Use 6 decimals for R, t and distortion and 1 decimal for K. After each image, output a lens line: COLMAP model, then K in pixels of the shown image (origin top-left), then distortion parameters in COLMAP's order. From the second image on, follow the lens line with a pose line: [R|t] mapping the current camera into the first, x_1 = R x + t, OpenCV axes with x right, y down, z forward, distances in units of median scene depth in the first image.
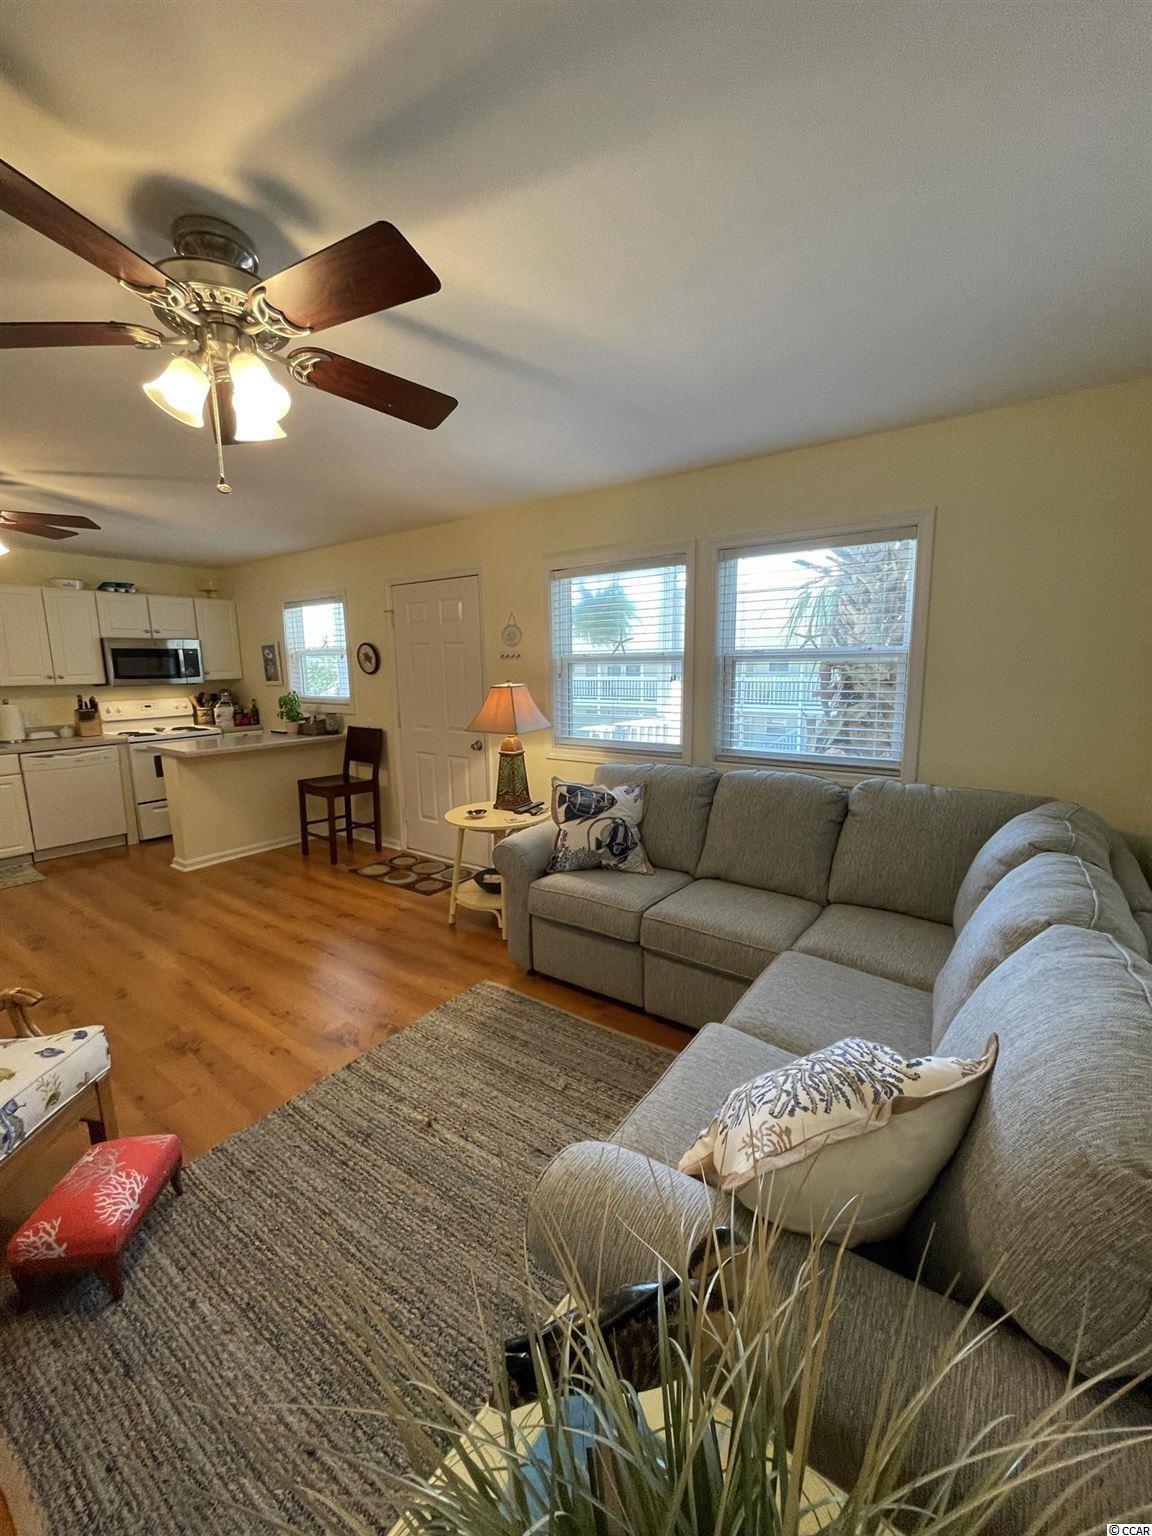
lens RADIAL K [[618.9, 0, 577.0], [0, 618.9, 767.4], [0, 0, 1]] dist [-0.004578, 0.001440]
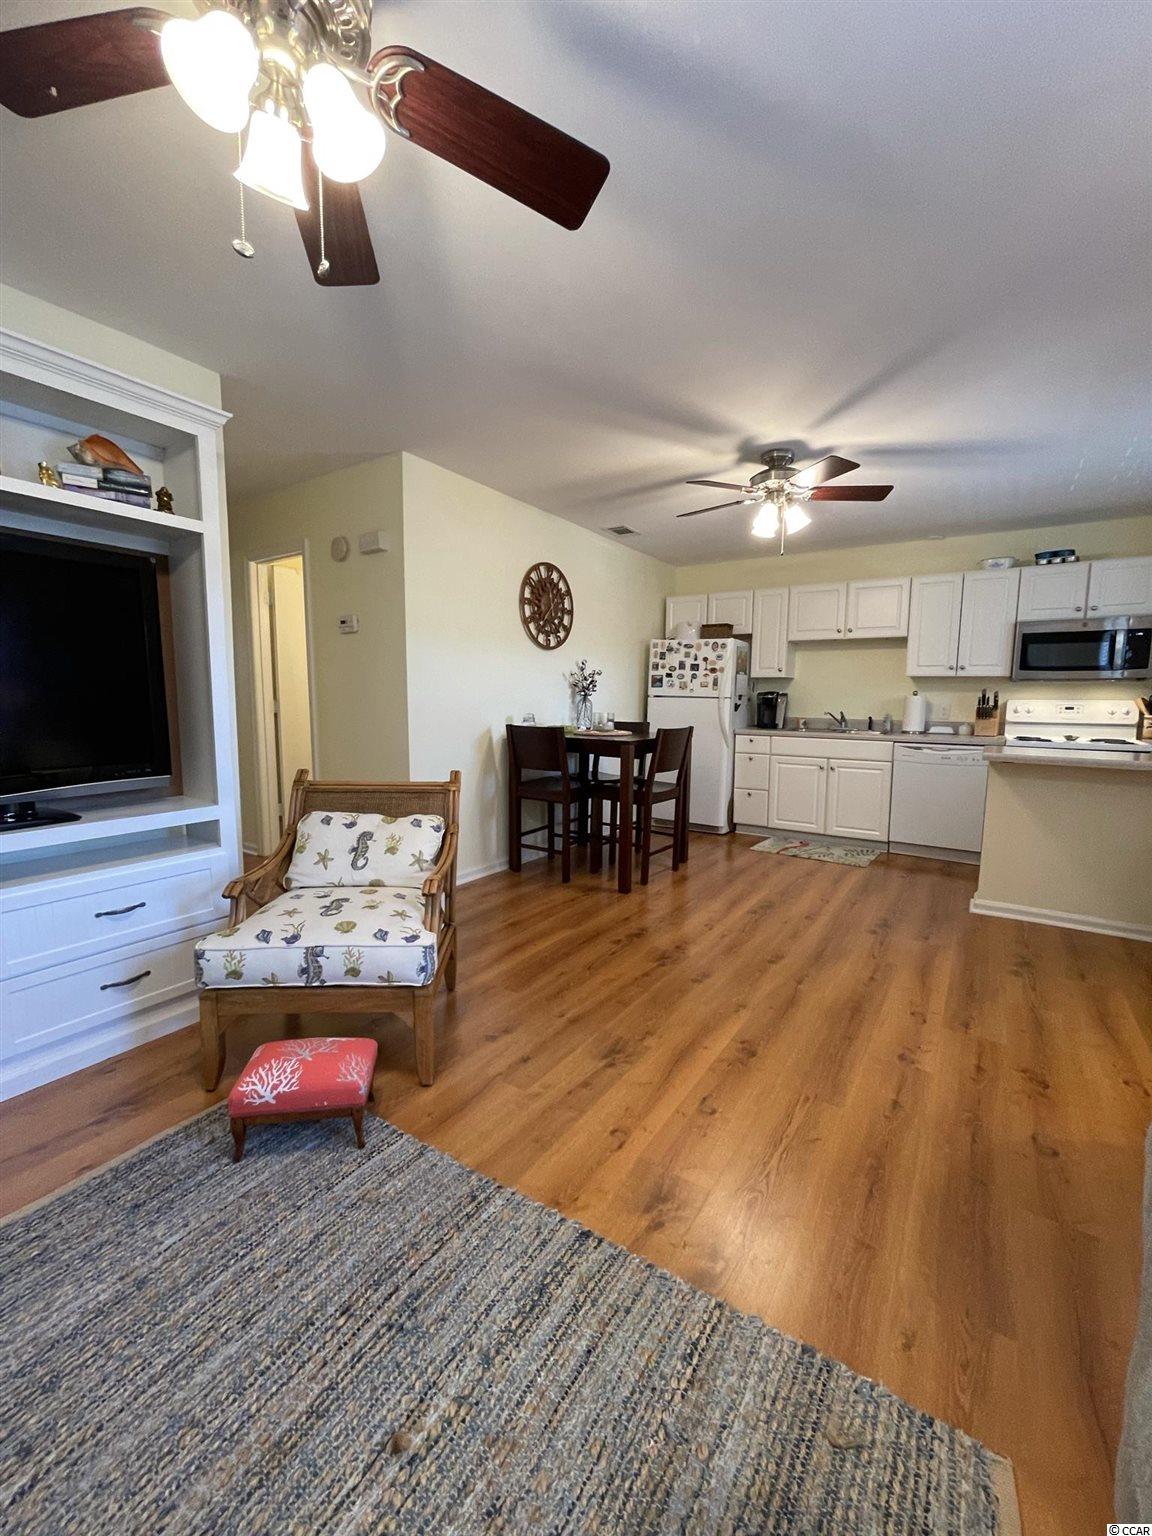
lens RADIAL K [[618.9, 0, 579.3], [0, 618.9, 768.5], [0, 0, 1]] dist [-0.004578, 0.001440]
pose [[0.042143, 0.126123, -0.991119, 0.076336], [-0.179598, 0.976798, 0.116663, -0.005633], [0.982837, 0.173087, 0.063817, 0.449973]]
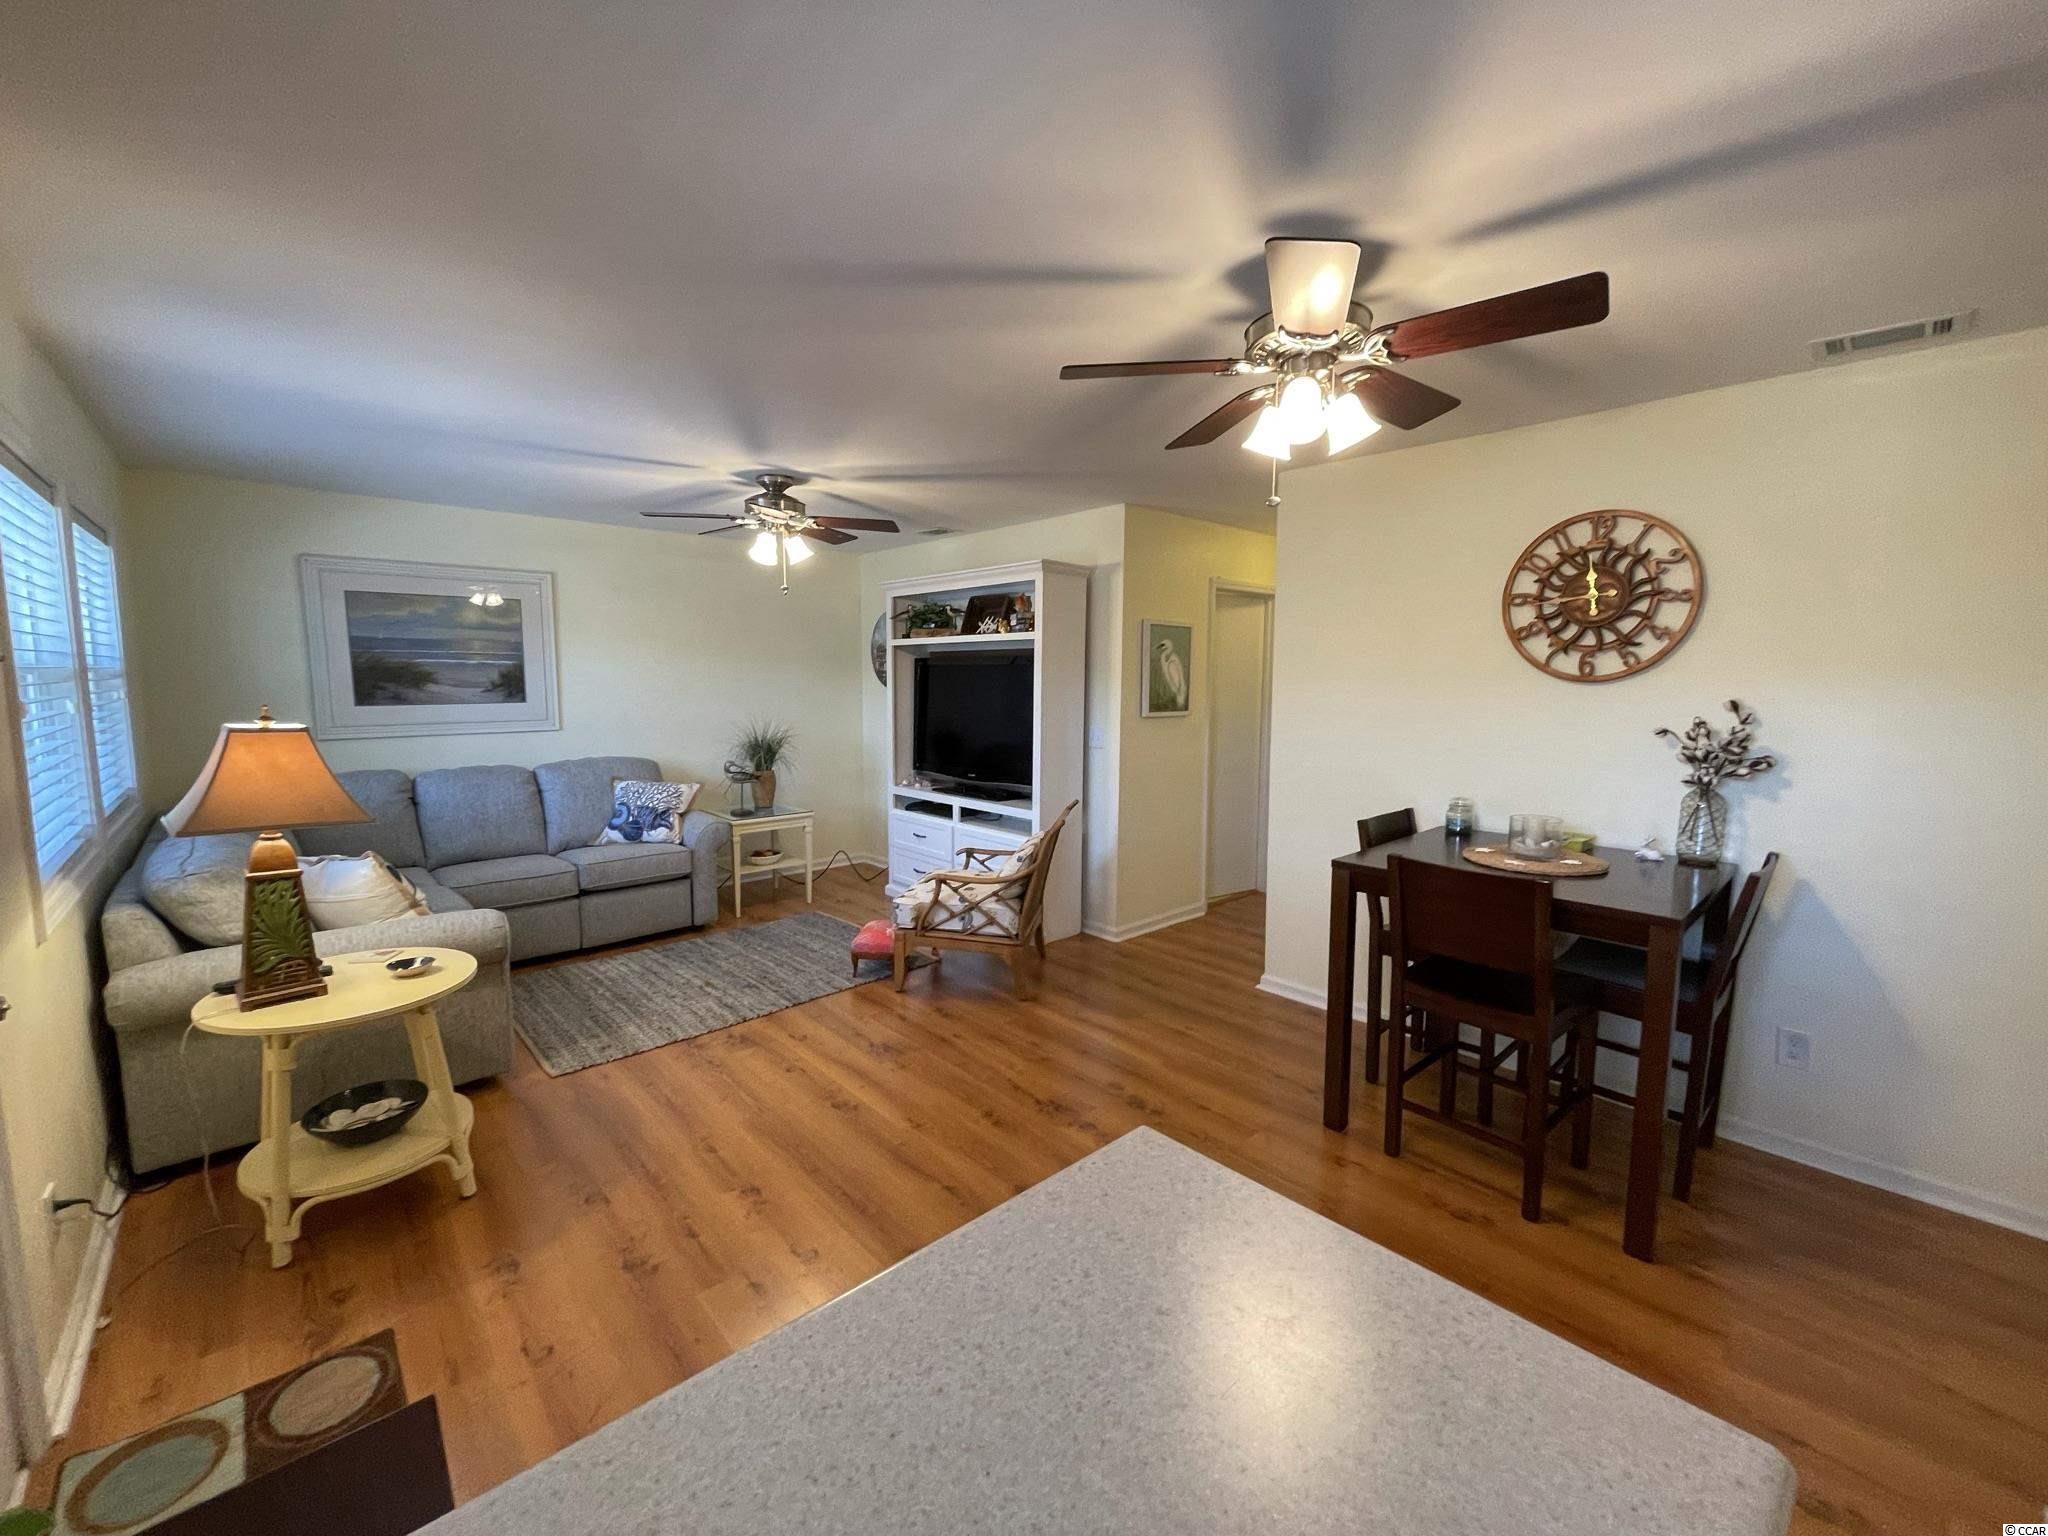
lens RADIAL K [[825.2, 0, 1025.0], [0, 825.2, 766.7], [0, 0, 1]] dist [-0.004578, 0.001440]
pose [[-0.980487, -0.017885, 0.195768, -0.607092], [0.035778, 0.962986, 0.267166, -0.191525], [-0.193300, 0.268957, -0.943556, 1.146268]]
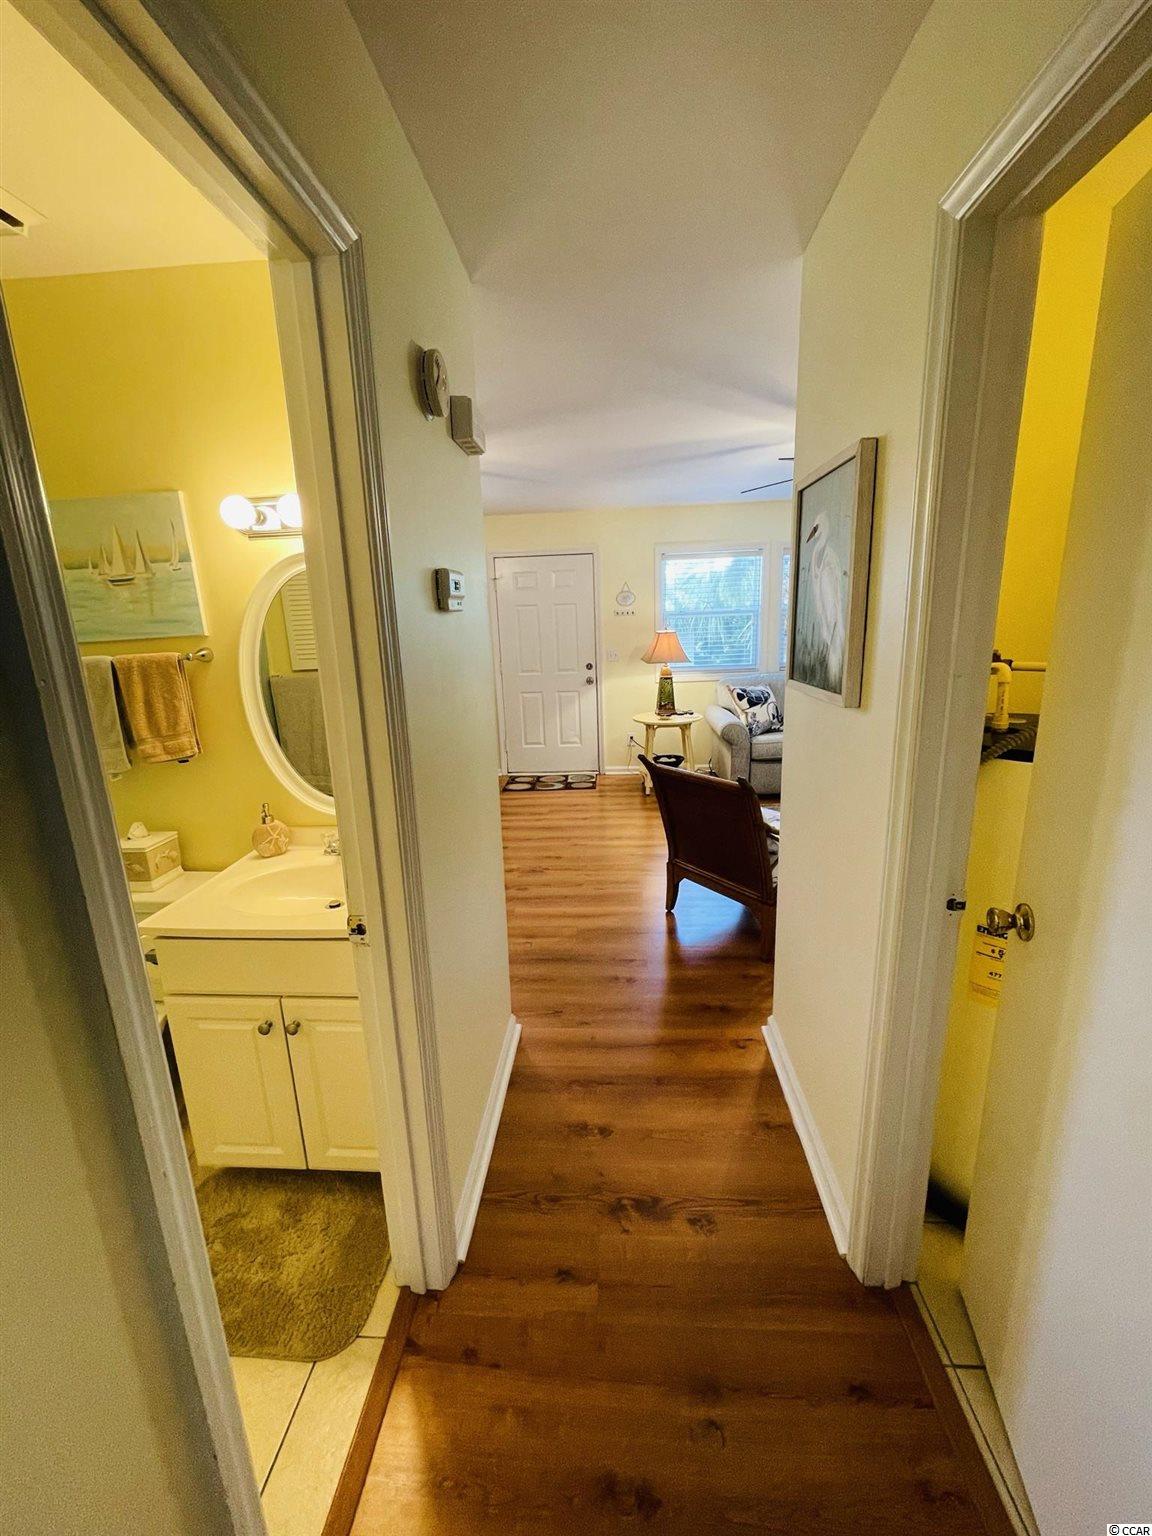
lens RADIAL K [[618.9, 0, 574.8], [0, 618.9, 770.9], [0, 0, 1]] dist [-0.004578, 0.001440]
pose [[0.844509, -0.146907, 0.514997, -0.880819], [0.116110, 0.988993, 0.091717, 0.030799], [-0.522802, -0.017659, 0.852271, -0.141864]]
